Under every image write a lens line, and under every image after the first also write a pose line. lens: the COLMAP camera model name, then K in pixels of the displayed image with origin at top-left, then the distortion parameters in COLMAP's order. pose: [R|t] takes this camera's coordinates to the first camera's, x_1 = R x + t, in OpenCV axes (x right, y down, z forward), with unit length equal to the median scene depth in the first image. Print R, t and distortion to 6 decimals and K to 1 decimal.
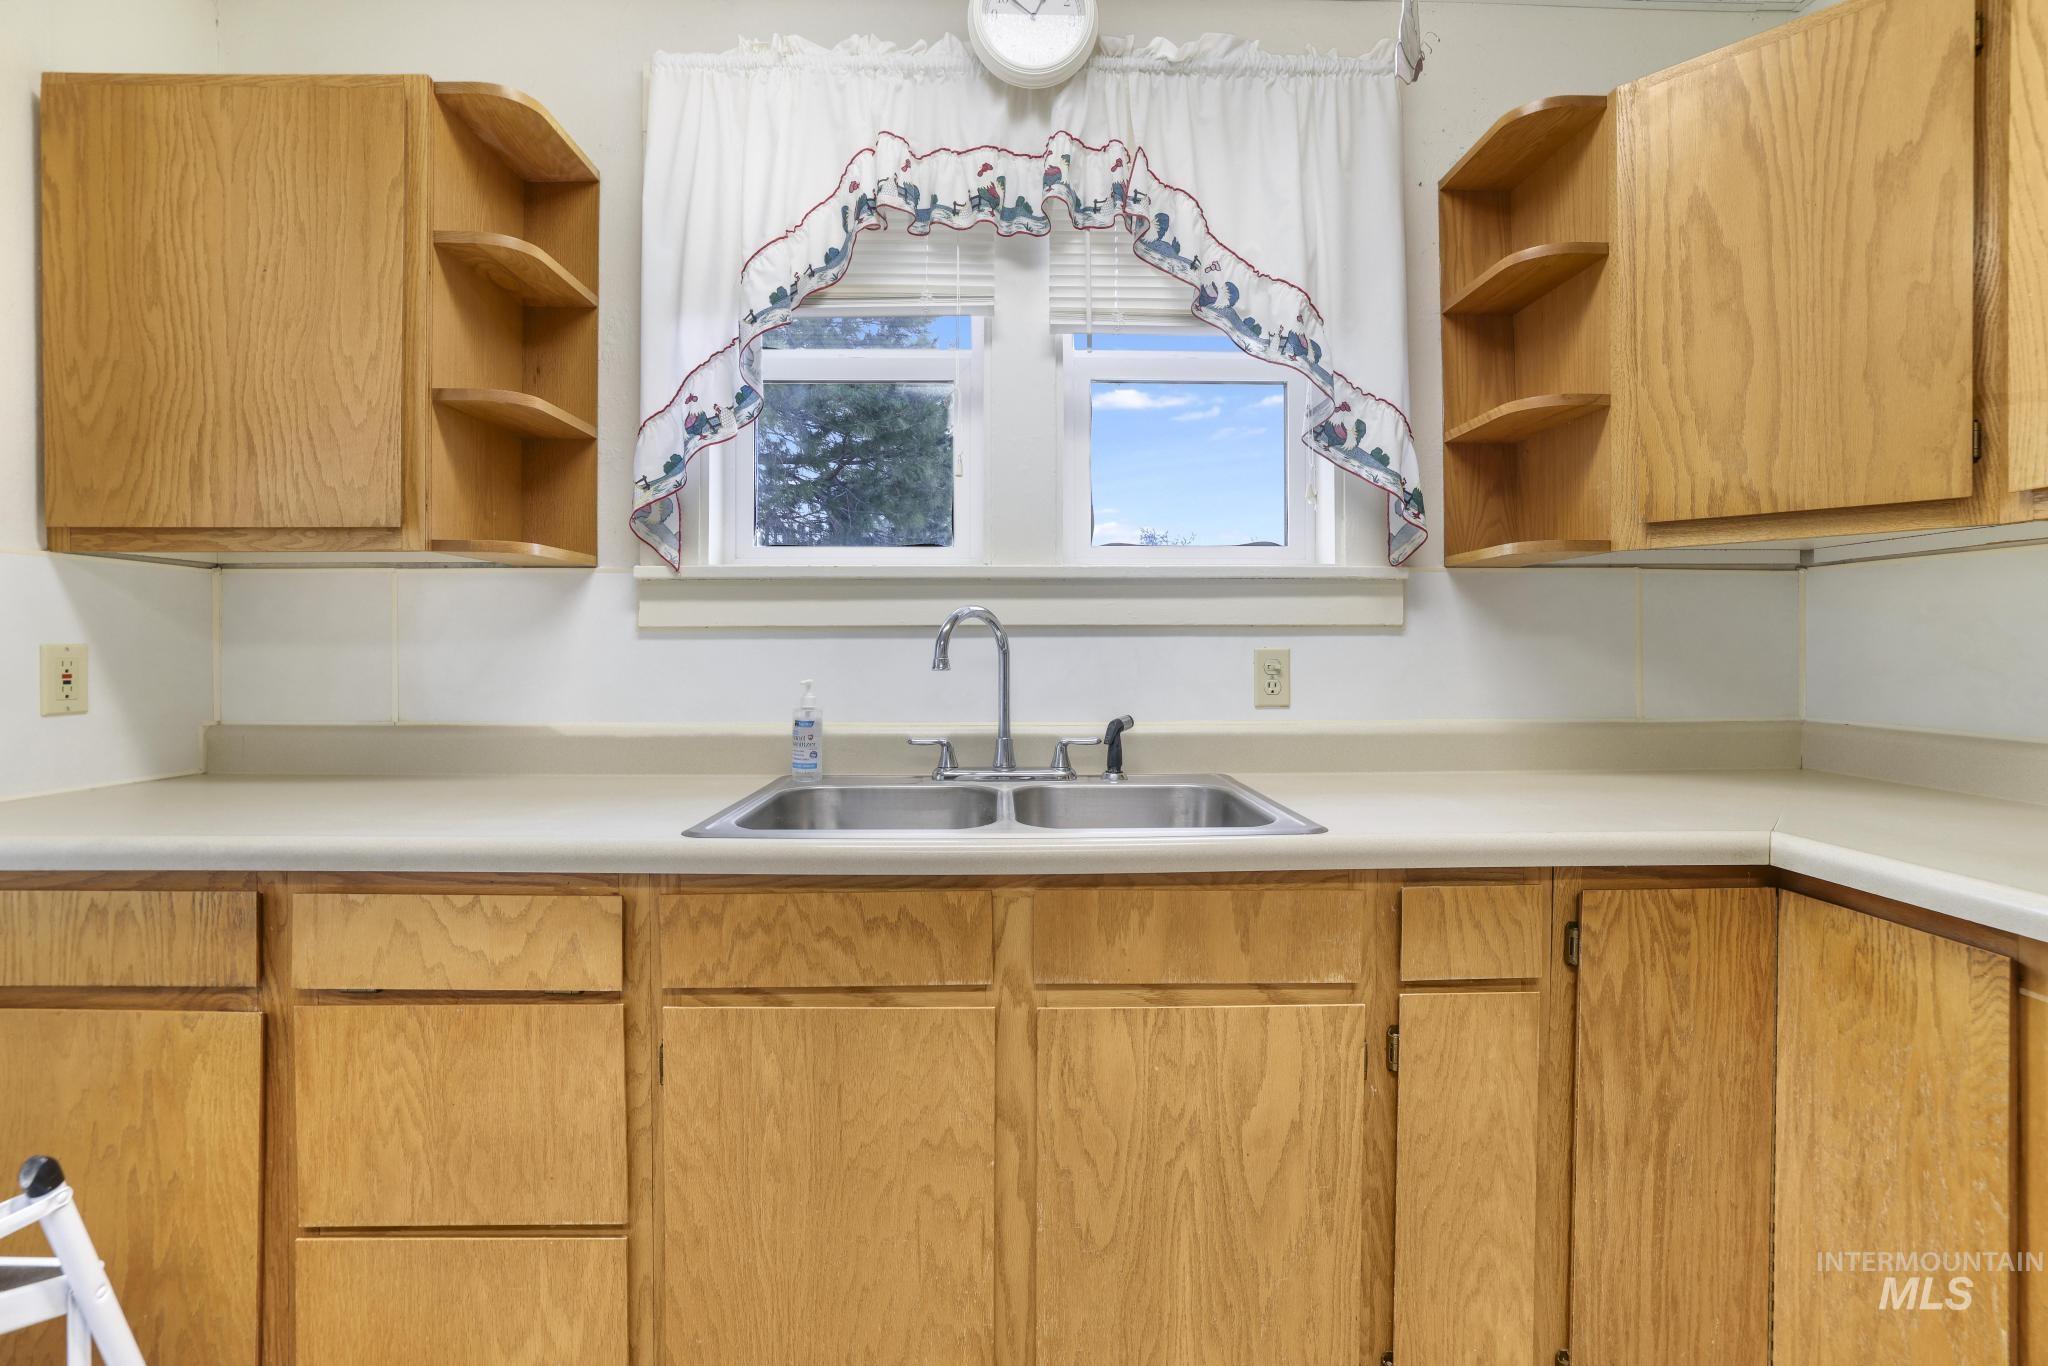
lens RADIAL K [[899.1, 0, 1002.3], [0, 899.1, 654.8], [0, 0, 1]] dist [-0.049016, 0.017636]
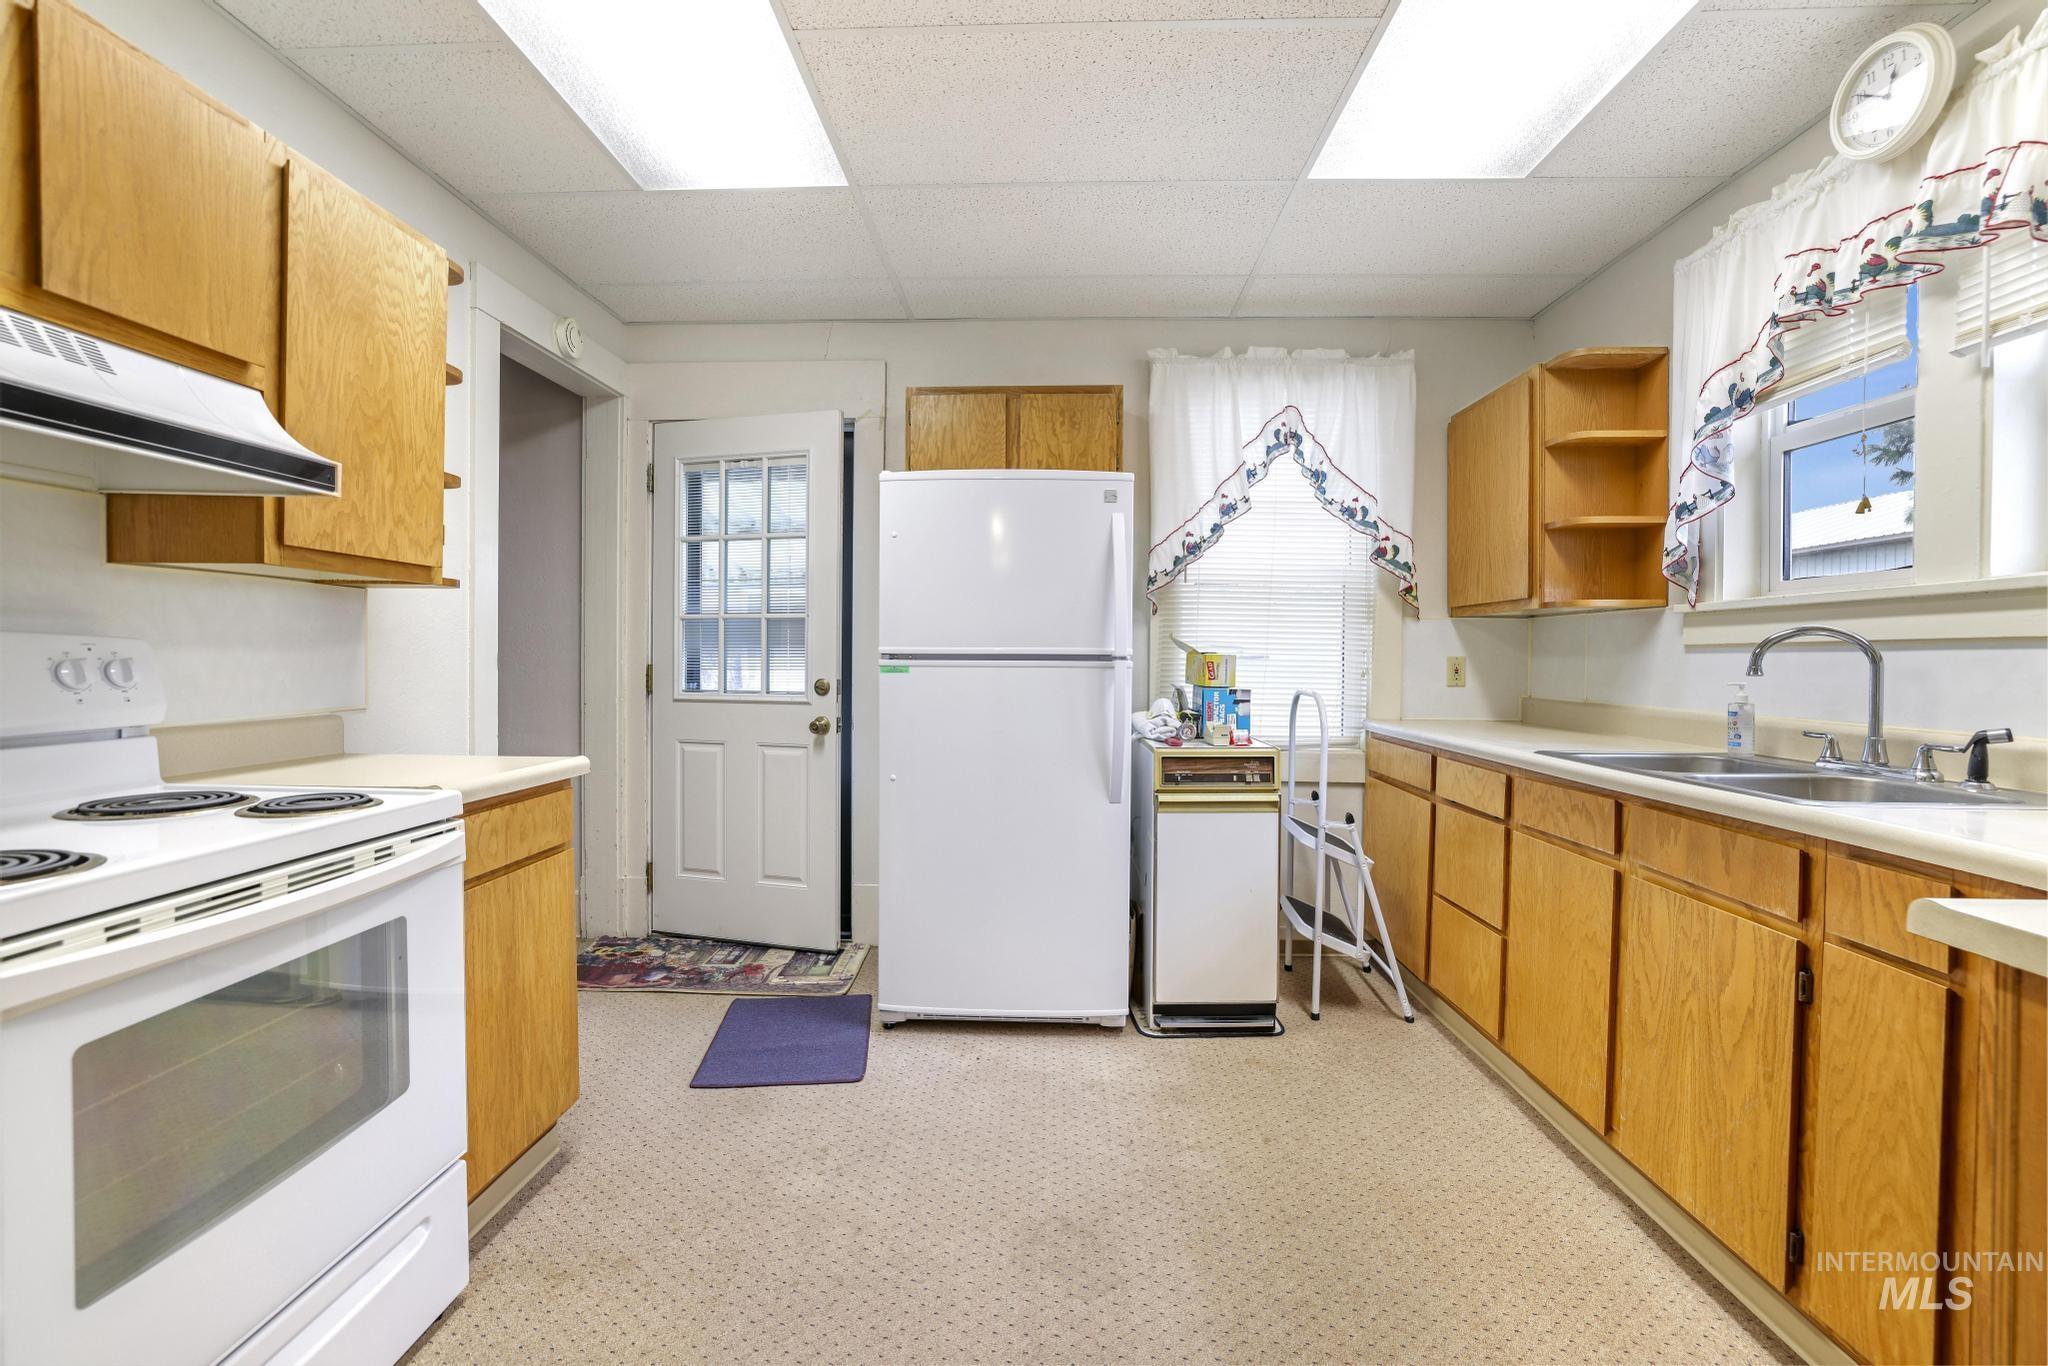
lens RADIAL K [[907.0, 0, 1010.8], [0, 907.0, 671.8], [0, 0, 1]] dist [-0.050699, 0.018531]
pose [[-0.061549, 0.016254, -0.997972, 1.723291], [-0.008718, 0.999821, 0.016821, -0.001823], [0.998066, 0.009735, -0.061396, -0.053914]]
